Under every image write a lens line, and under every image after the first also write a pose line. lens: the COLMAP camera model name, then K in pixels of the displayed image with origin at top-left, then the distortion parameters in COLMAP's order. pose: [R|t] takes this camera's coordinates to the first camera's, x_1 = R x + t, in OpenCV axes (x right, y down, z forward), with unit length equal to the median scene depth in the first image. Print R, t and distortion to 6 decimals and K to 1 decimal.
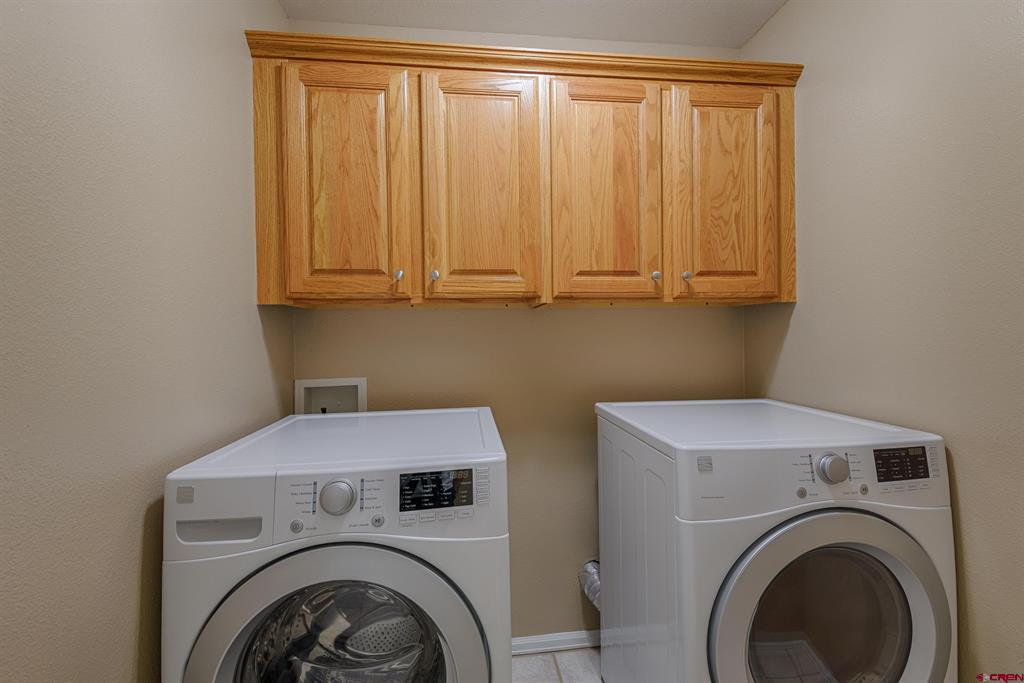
lens RADIAL K [[465.8, 0, 515.2], [0, 465.8, 336.1], [0, 0, 1]] dist [0.024036, -0.011381]
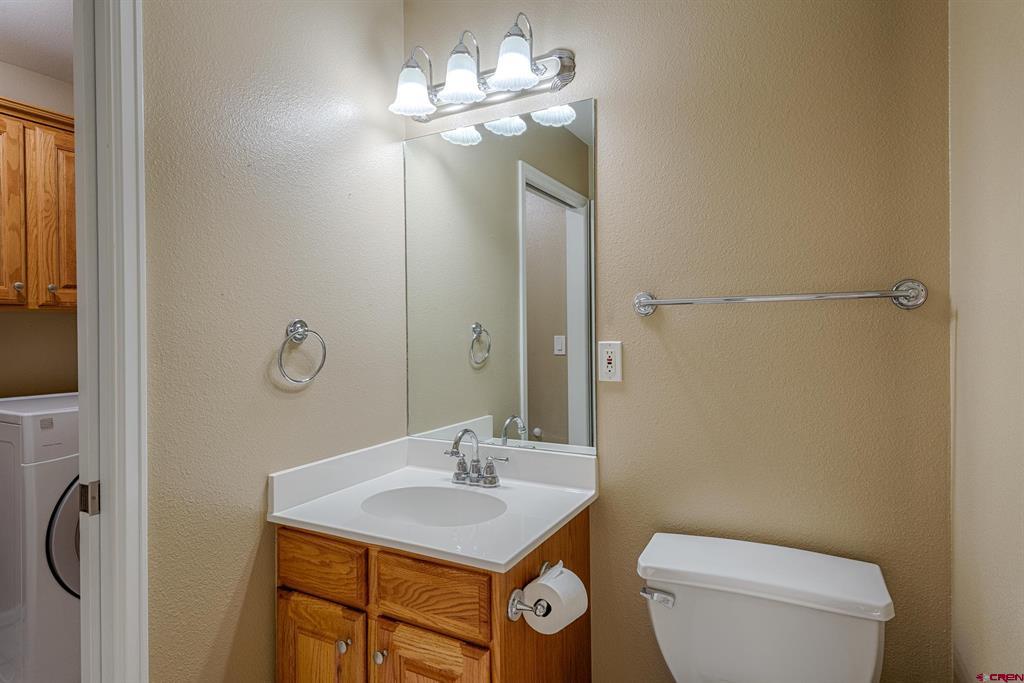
lens RADIAL K [[542.6, 0, 517.6], [0, 542.6, 340.0], [0, 0, 1]] dist [-0.011443, 0.000025]
pose [[0.572414, -0.002507, 0.819961, -0.084564], [0.009796, 0.999945, -0.003781, 0.022837], [-0.819907, 0.010197, 0.572407, -0.775670]]
